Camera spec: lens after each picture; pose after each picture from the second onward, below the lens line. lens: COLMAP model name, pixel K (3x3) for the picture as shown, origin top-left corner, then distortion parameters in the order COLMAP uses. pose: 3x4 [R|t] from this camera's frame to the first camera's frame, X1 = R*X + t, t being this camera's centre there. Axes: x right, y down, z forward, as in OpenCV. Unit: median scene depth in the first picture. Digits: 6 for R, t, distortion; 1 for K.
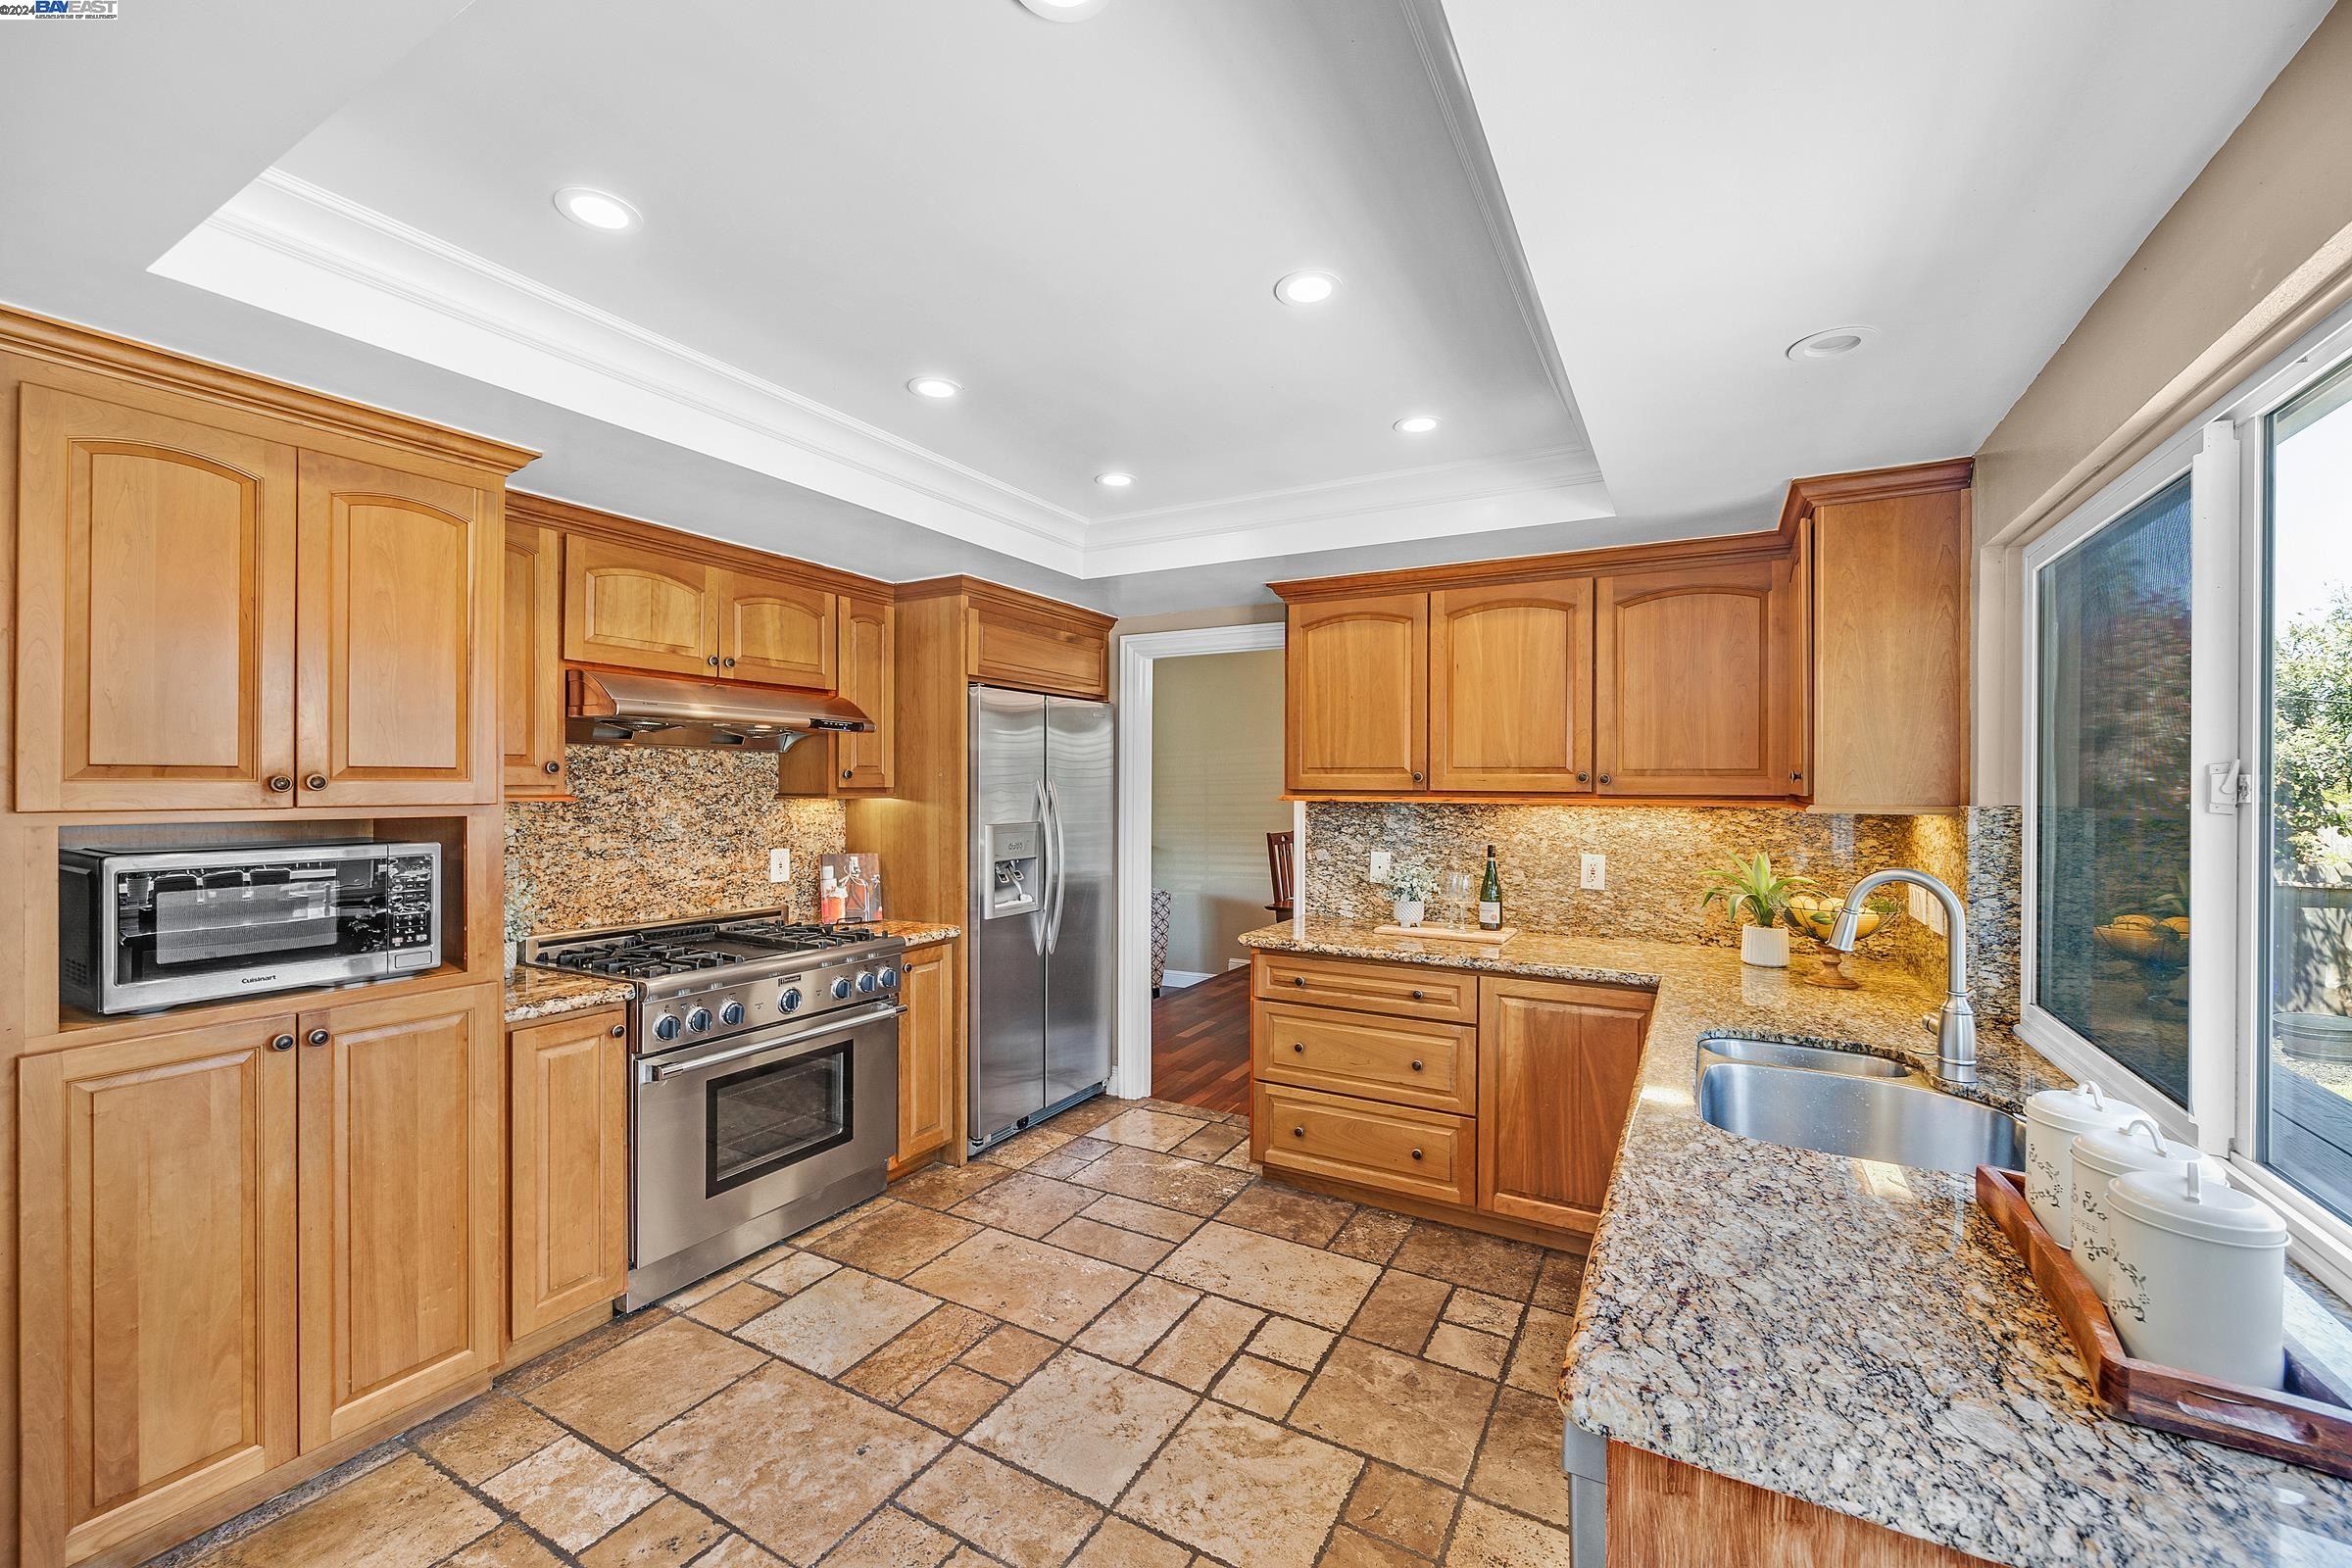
lens RADIAL K [[937.6, 0, 1176.0], [0, 937.6, 784.0], [0, 0, 1]] dist [-0.003381, 0.000127]
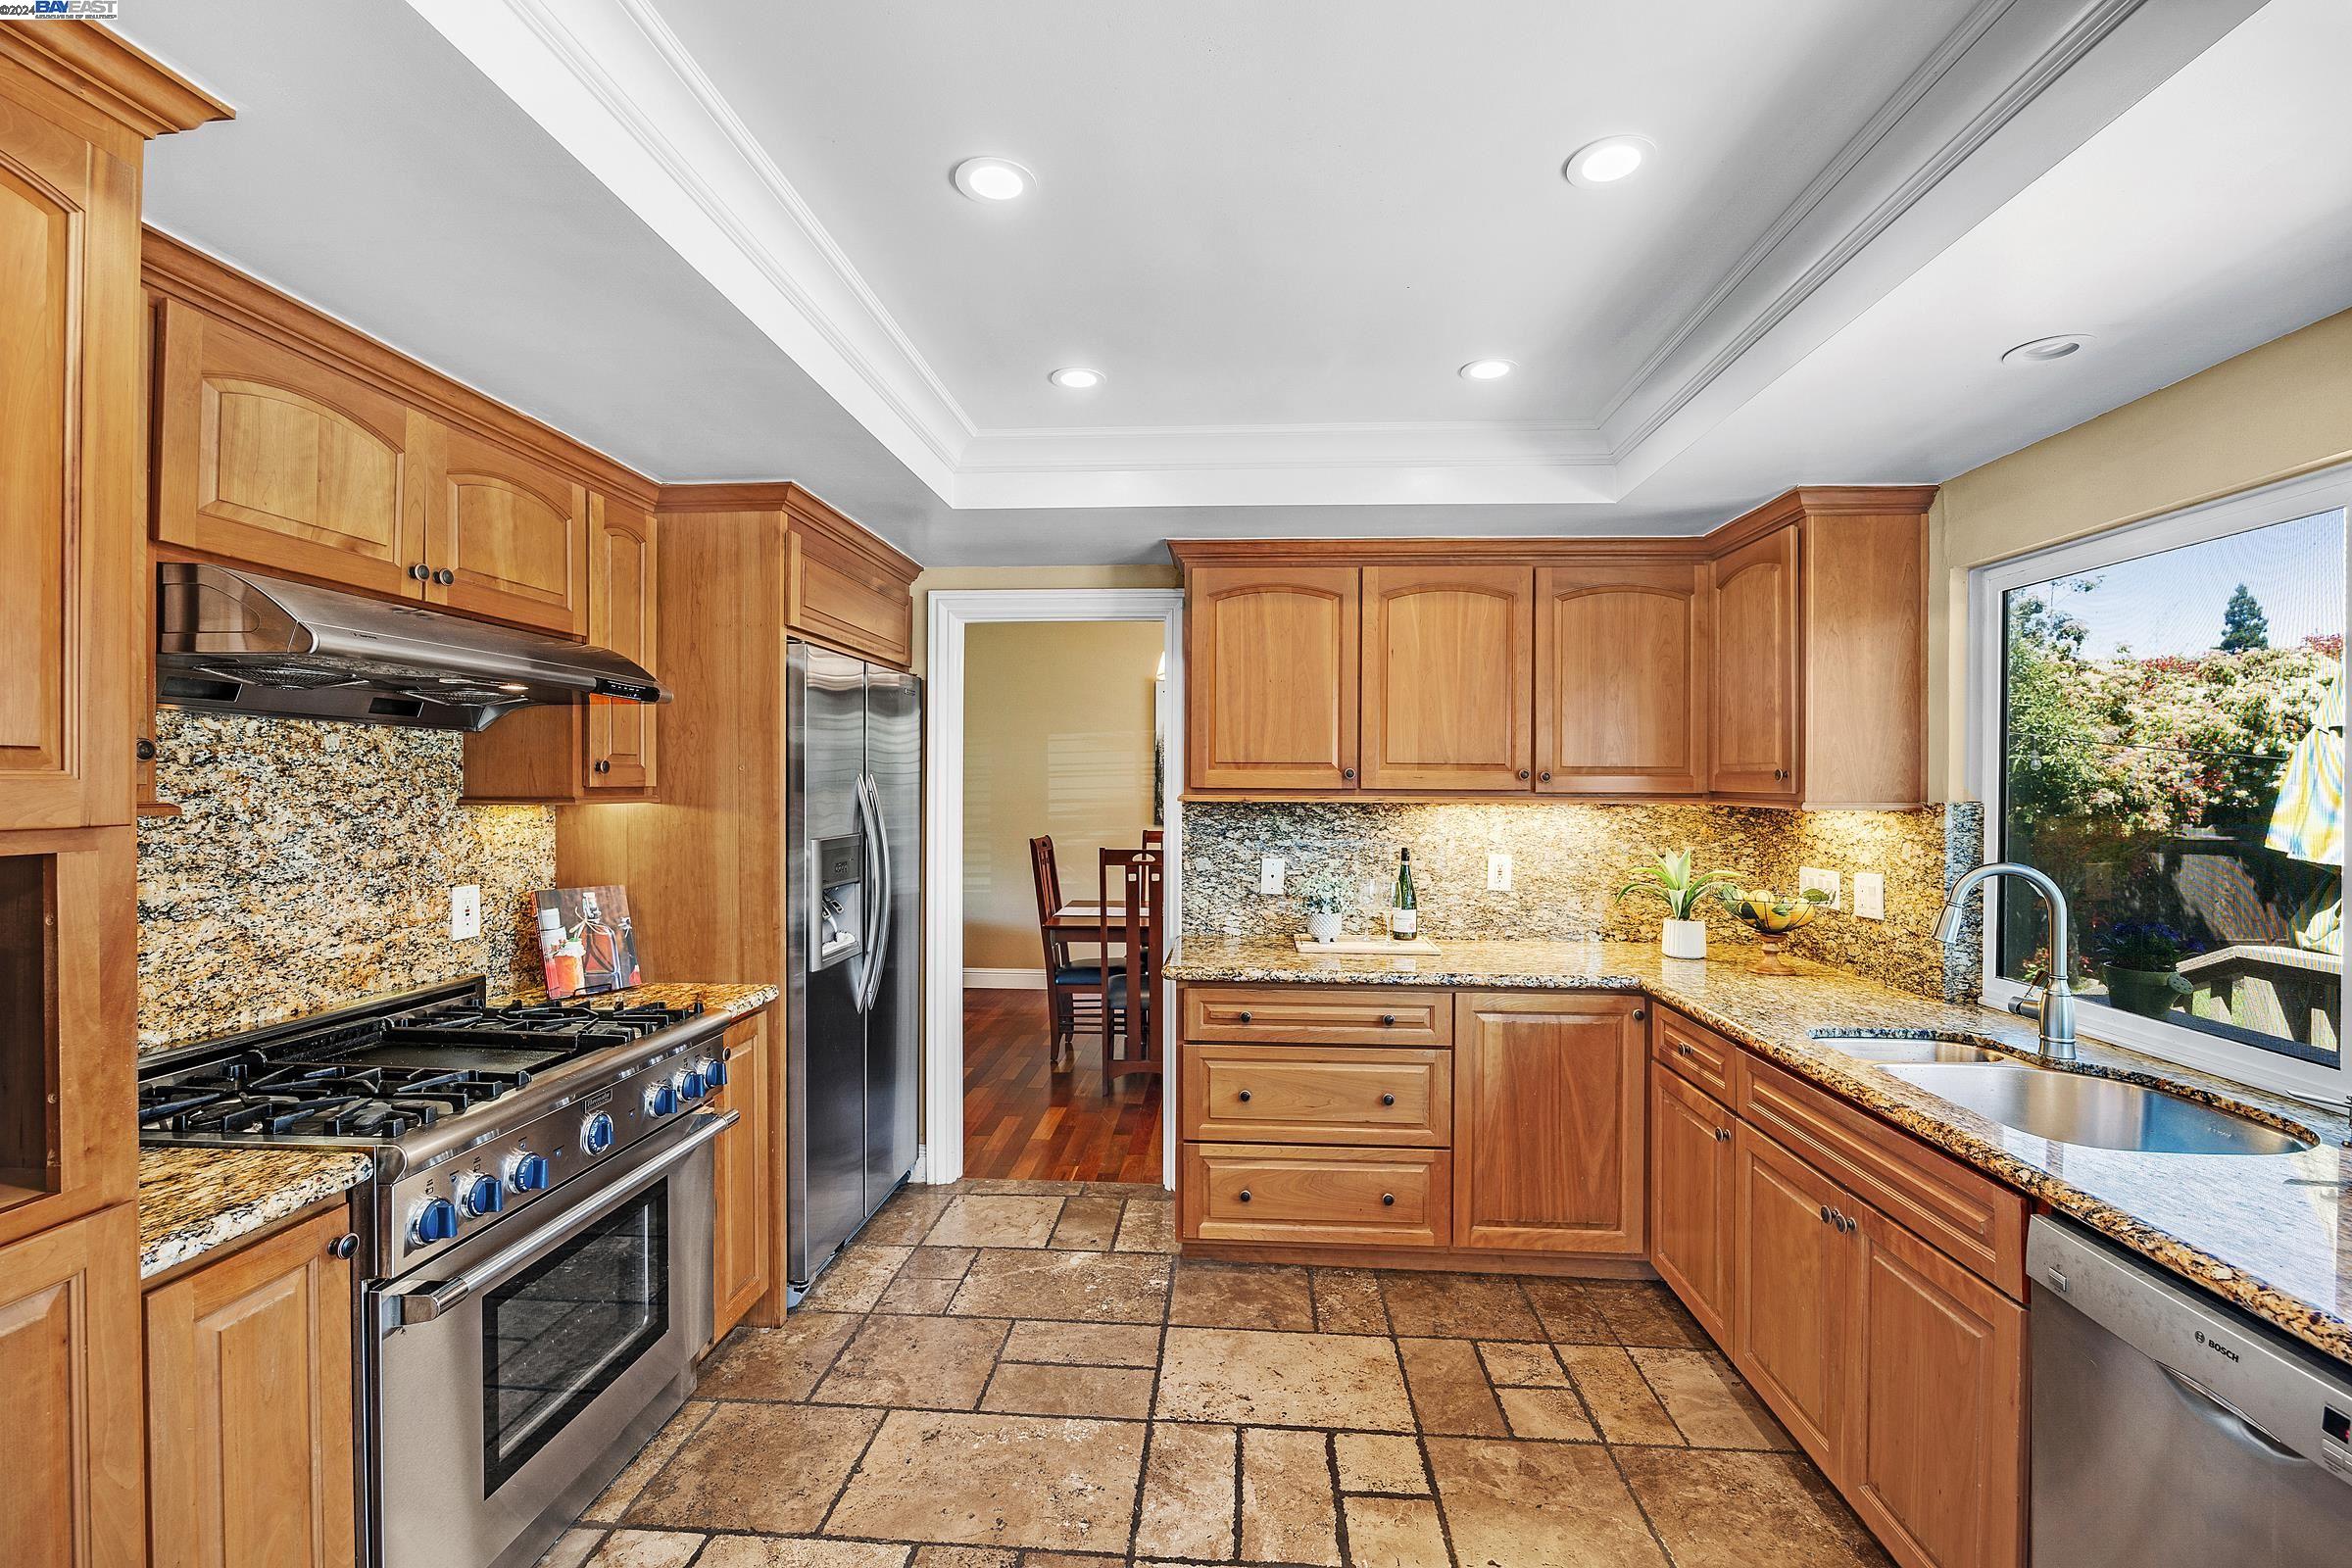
lens RADIAL K [[1001.0, 0, 1176.0], [0, 1001.0, 784.0], [0, 0, 1]] dist [-0.016034, -0.000456]
pose [[0.903104, -0.001056, 0.429420, -0.318586], [-0.000395, 0.999995, 0.003290, -0.000932], [-0.429421, -0.003141, 0.903099, 0.227091]]
